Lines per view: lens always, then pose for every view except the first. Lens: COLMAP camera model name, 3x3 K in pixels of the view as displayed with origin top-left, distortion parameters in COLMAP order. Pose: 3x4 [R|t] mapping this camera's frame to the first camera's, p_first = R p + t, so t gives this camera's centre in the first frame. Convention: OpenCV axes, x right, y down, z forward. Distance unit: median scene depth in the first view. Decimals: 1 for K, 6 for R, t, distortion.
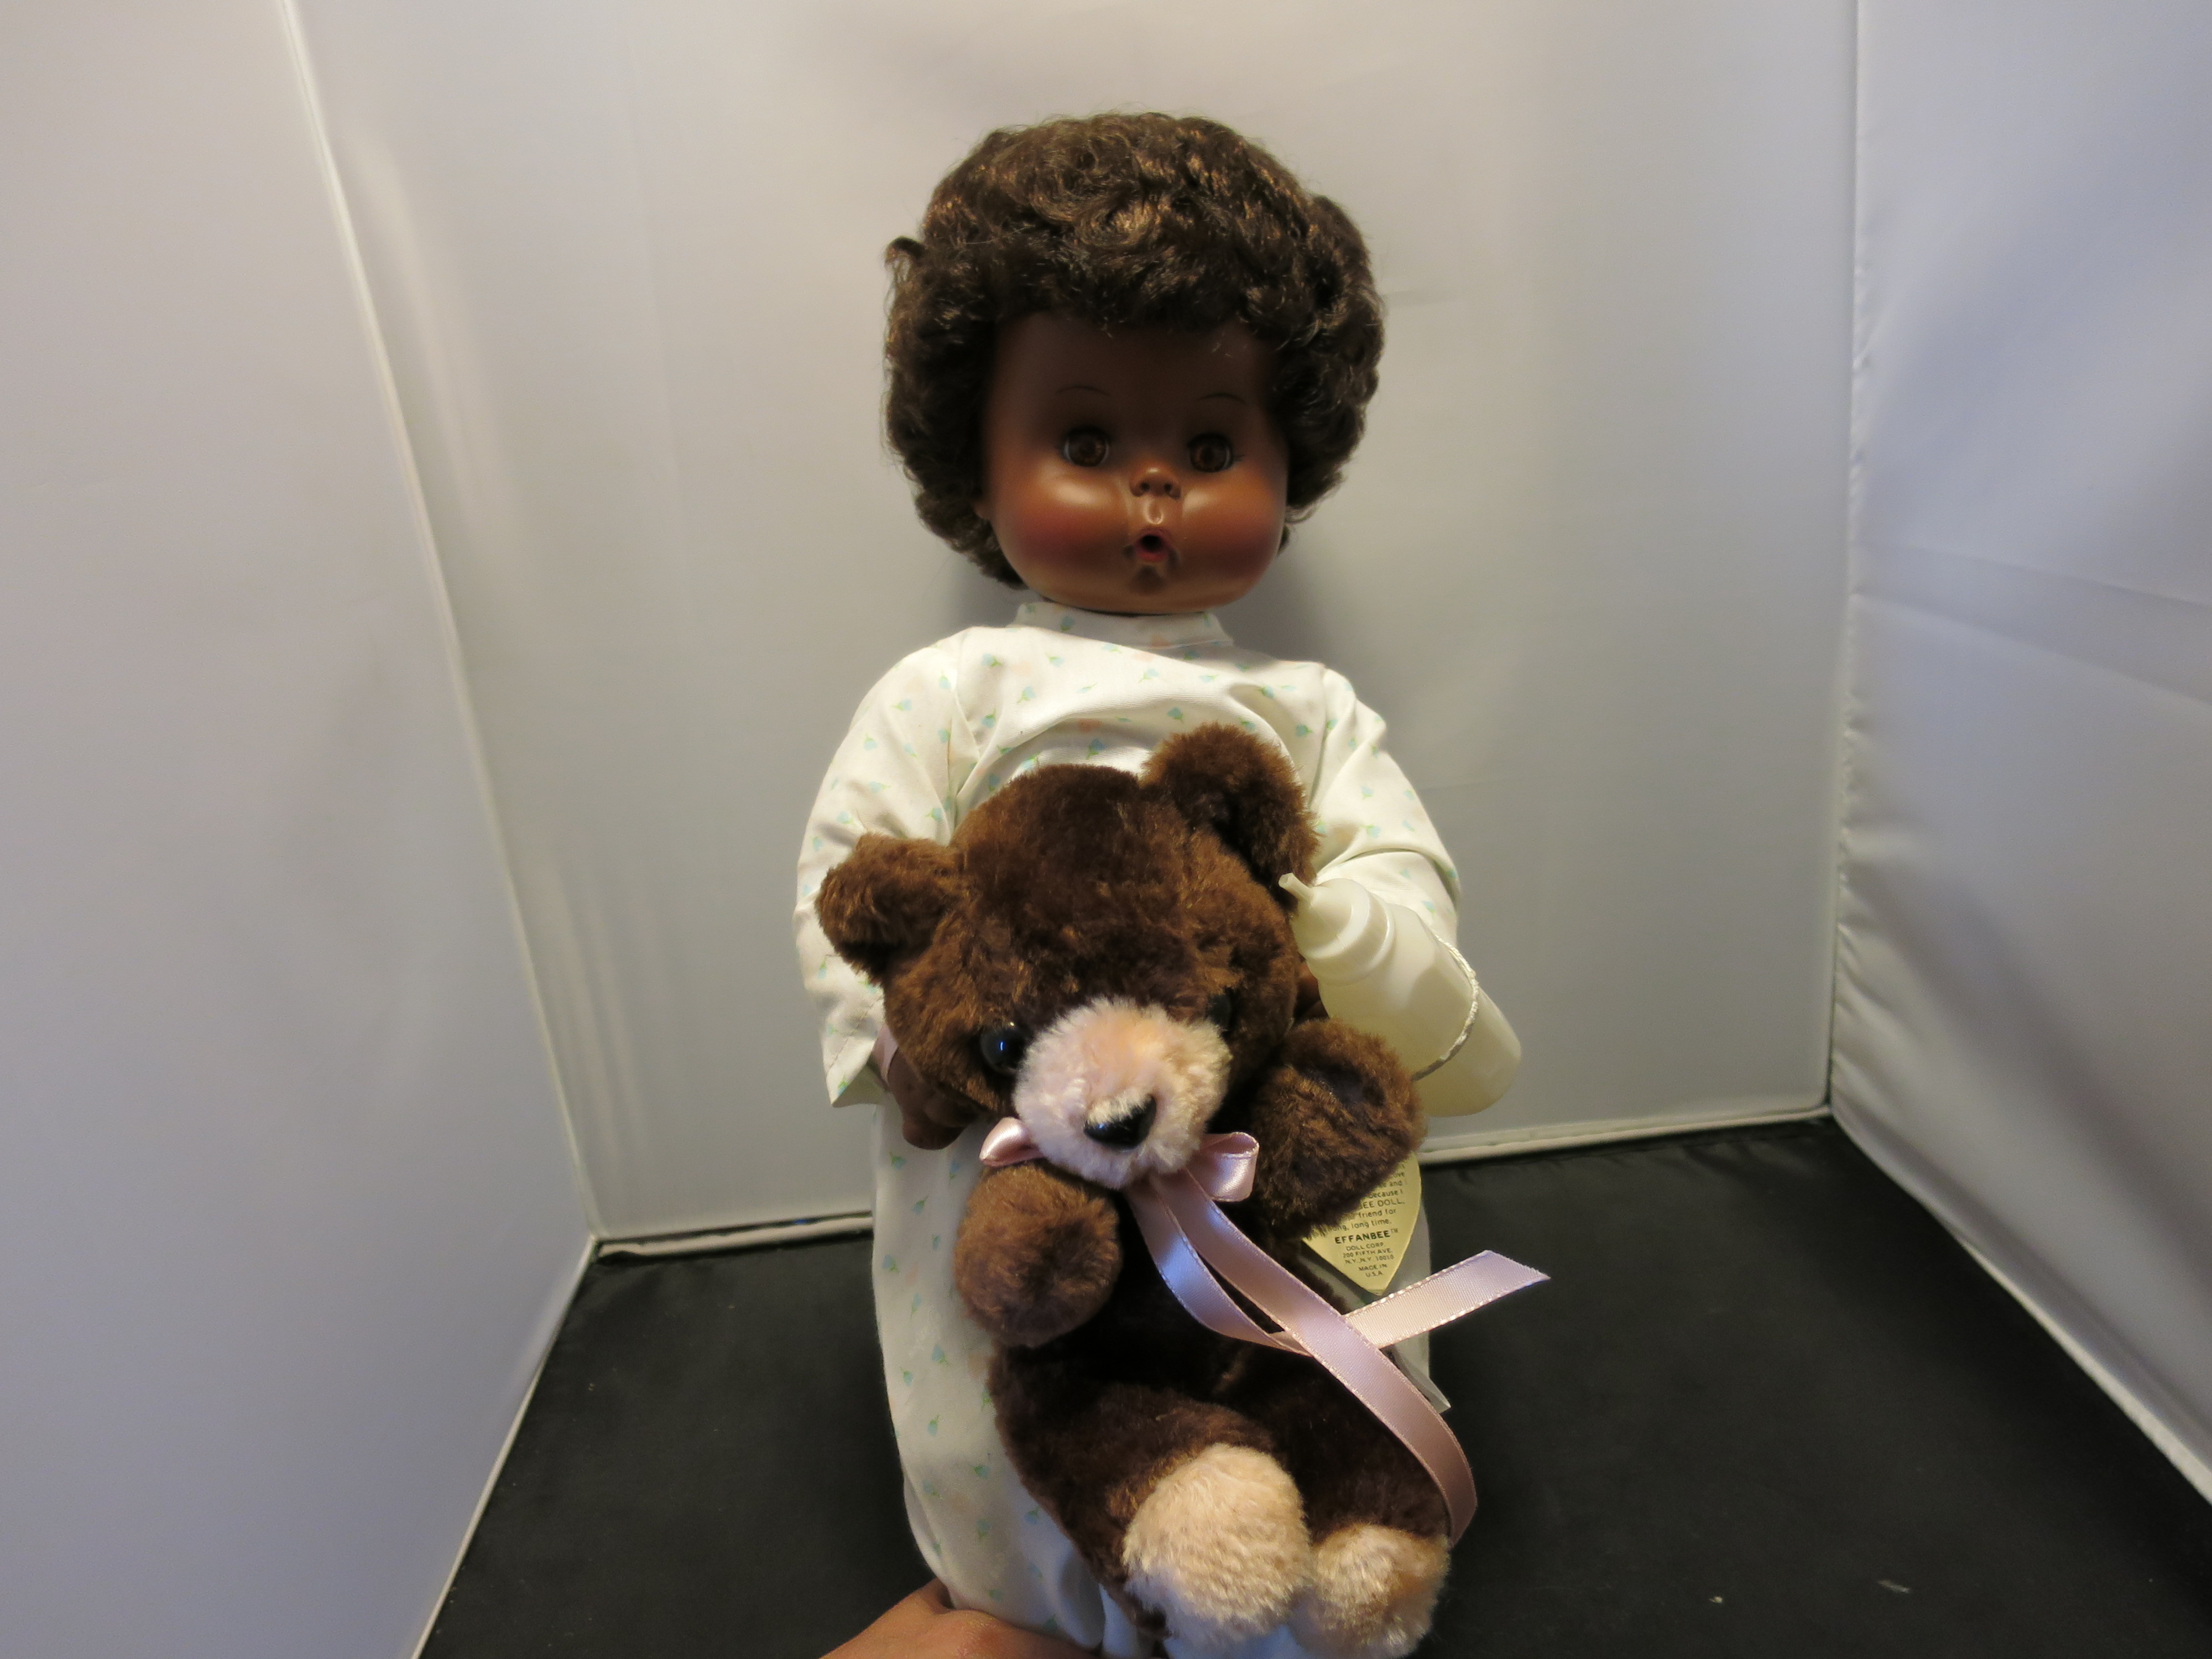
lens RADIAL K [[1541.9, 0, 1106.0], [0, 1541.9, 829.5], [0, 0, 1]] dist [-0.036425, 0.001654]
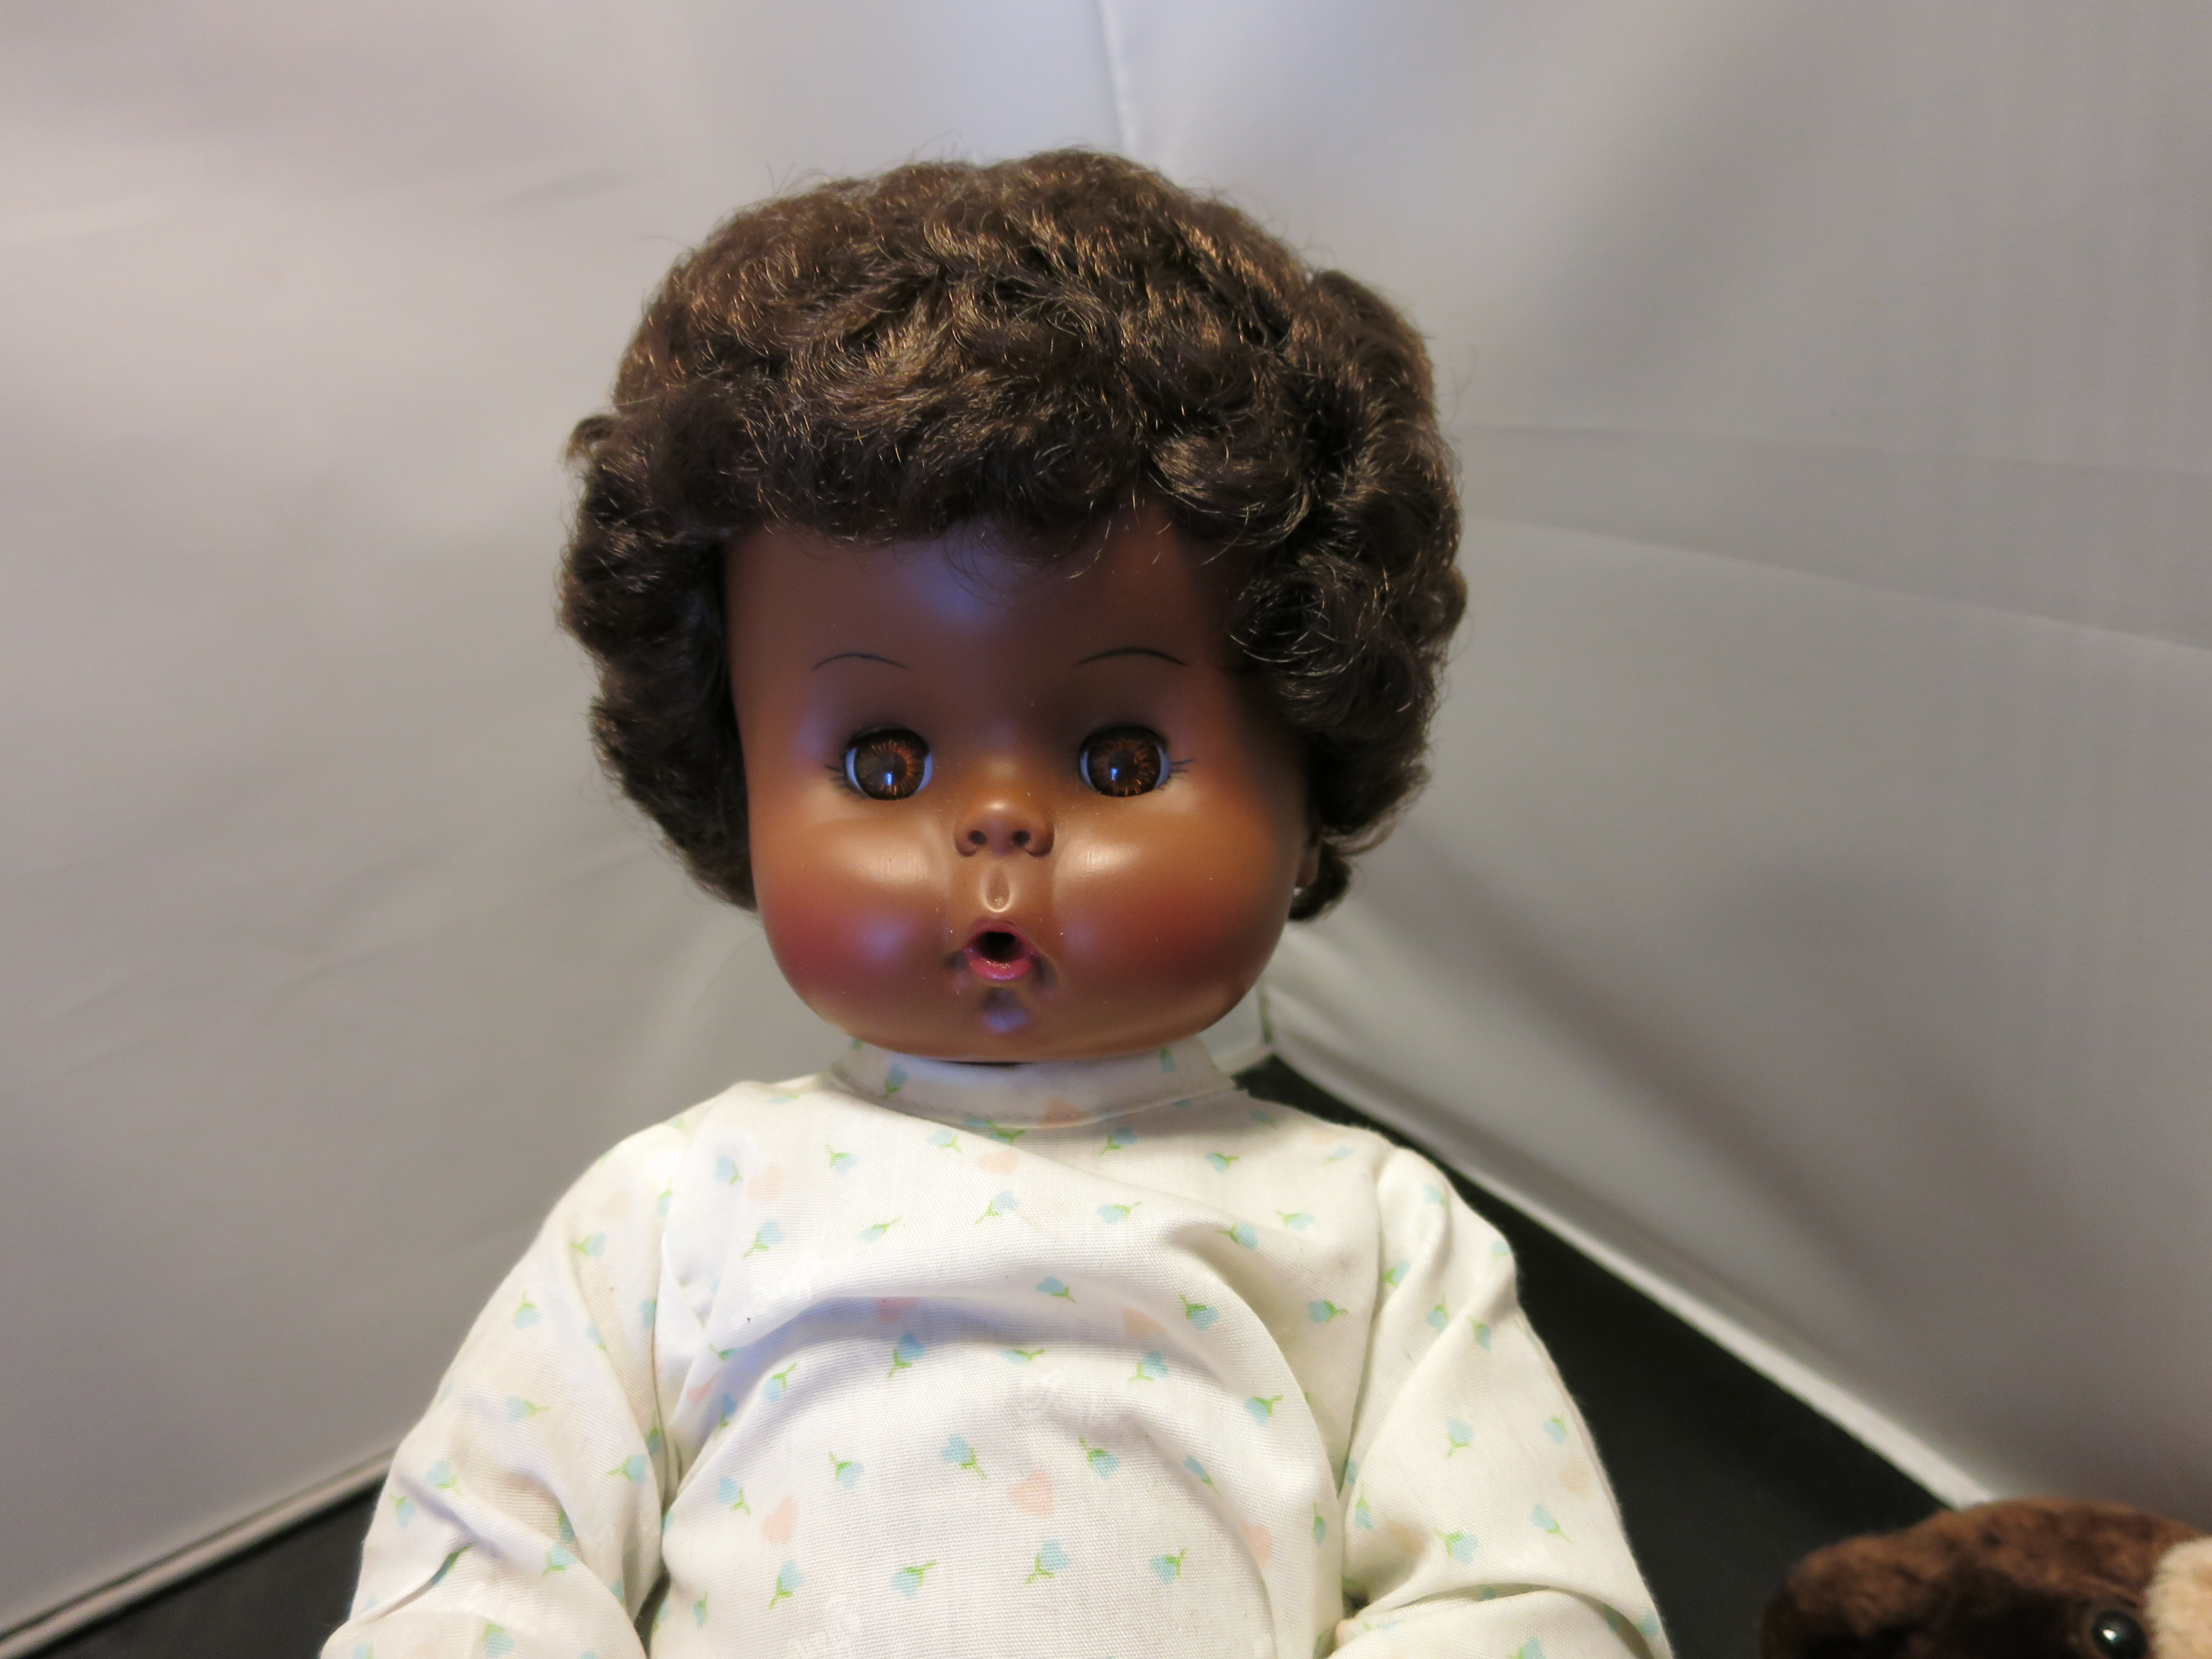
lens RADIAL K [[1530.5, 0, 1189.7], [0, 1530.5, 845.1], [0, 0, 1]] dist [-0.006389, -0.000588]
pose [[0.988759, -0.045039, -0.142576, 0.163901], [0.026126, 0.990926, -0.131846, -0.148693], [0.147221, 0.126639, 0.980963, 0.503722]]
